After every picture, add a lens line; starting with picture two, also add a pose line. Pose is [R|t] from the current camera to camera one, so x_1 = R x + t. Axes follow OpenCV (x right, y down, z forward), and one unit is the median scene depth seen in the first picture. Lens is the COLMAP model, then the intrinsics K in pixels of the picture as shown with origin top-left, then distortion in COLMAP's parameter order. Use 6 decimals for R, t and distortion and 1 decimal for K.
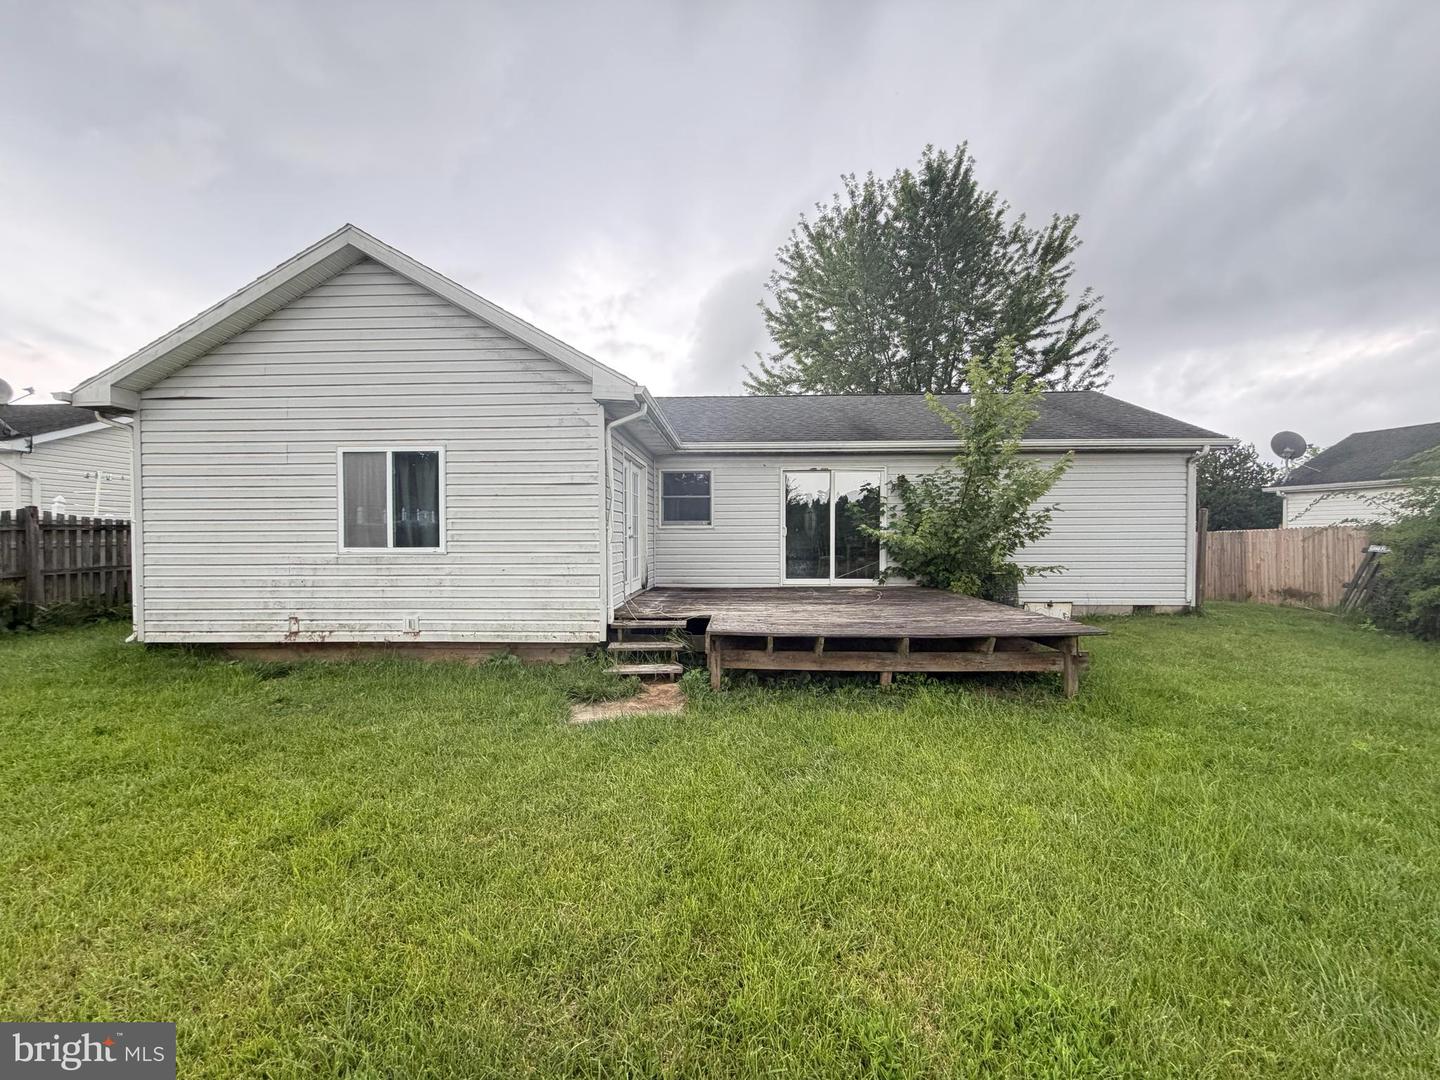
lens RADIAL K [[576.7, 0, 717.0], [0, 576.7, 543.9], [0, 0, 1]] dist [-0.001194, 0.000122]
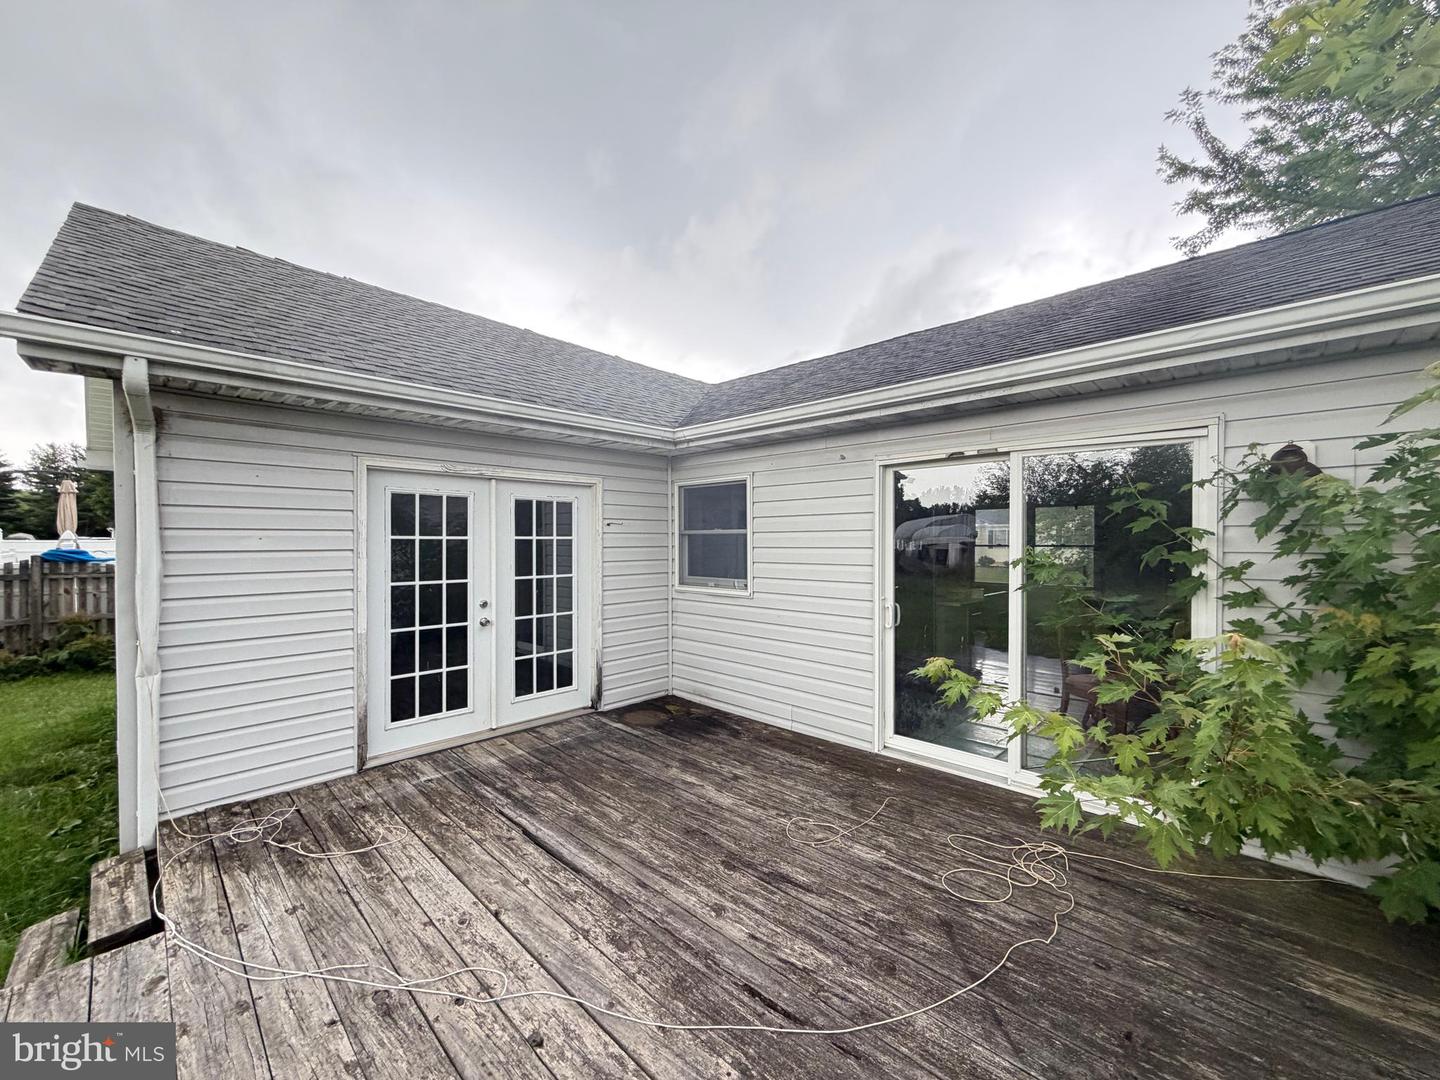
lens RADIAL K [[576.7, 0, 719.0], [0, 576.7, 540.8], [0, 0, 1]] dist [-0.001194, 0.000122]
pose [[0.708625, 0.008426, -0.705535, 0.319681], [-0.025675, 0.999574, -0.013850, -0.065980], [0.705118, 0.027929, 0.708540, 0.633046]]
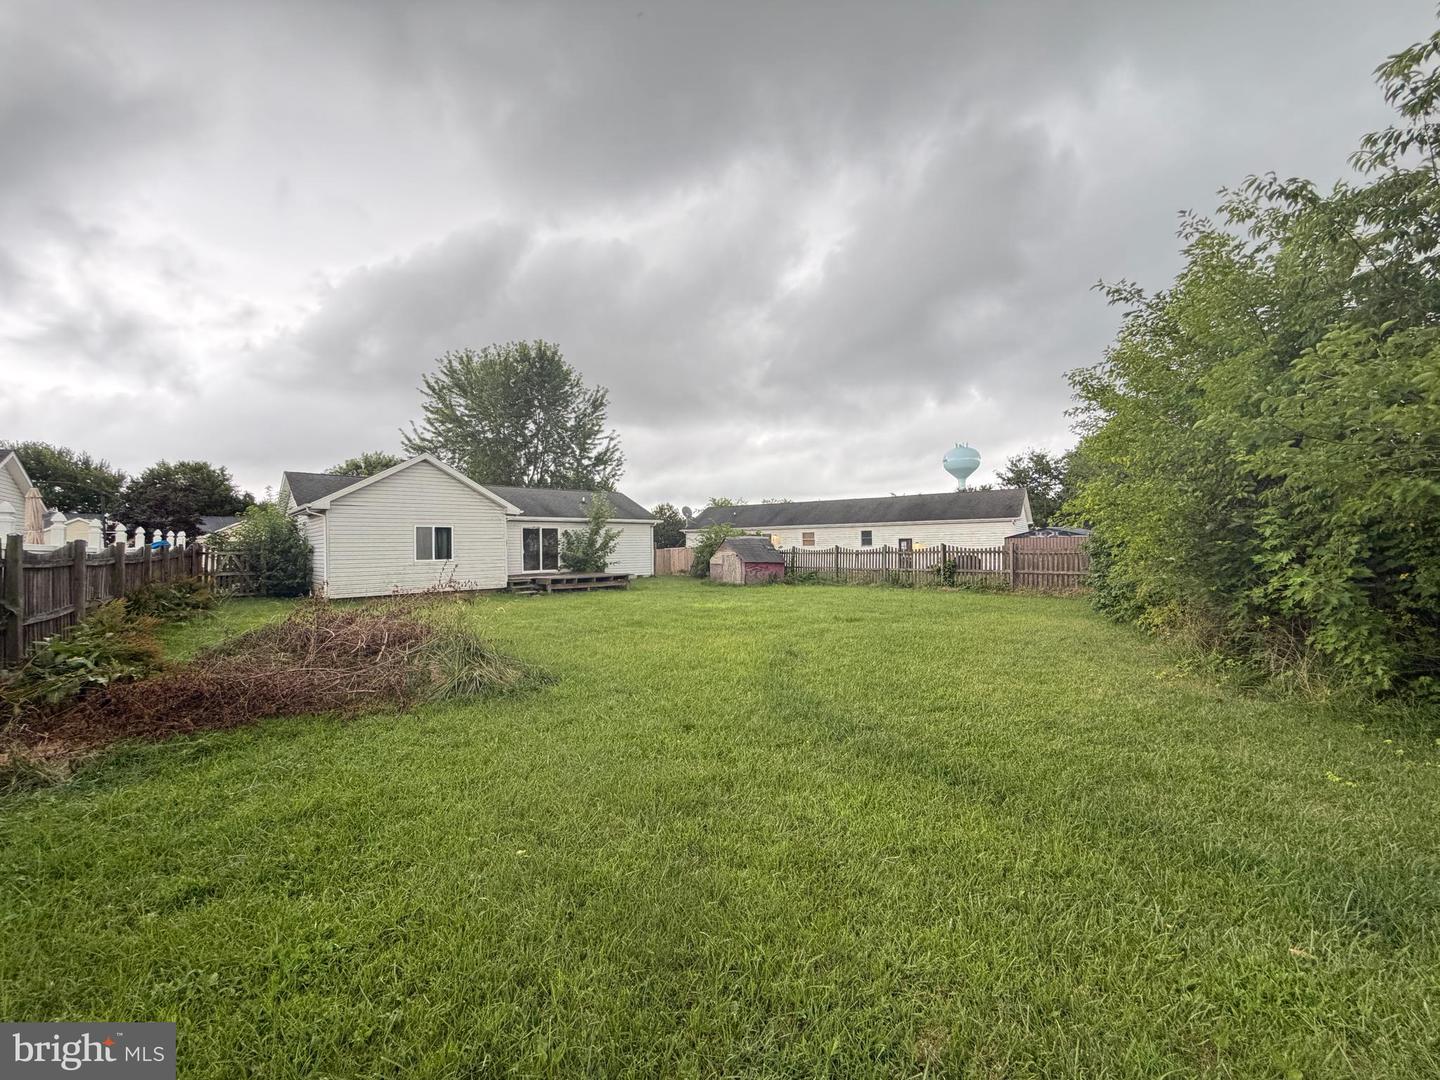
lens RADIAL K [[576.7, 0, 720.5], [0, 576.7, 541.6], [0, 0, 1]] dist [-0.001194, 0.000122]
pose [[0.707848, -0.001249, 0.706363, -1.056606], [0.020245, 0.999624, -0.018519, -0.001467], [-0.706074, 0.027409, 0.707607, -1.390752]]
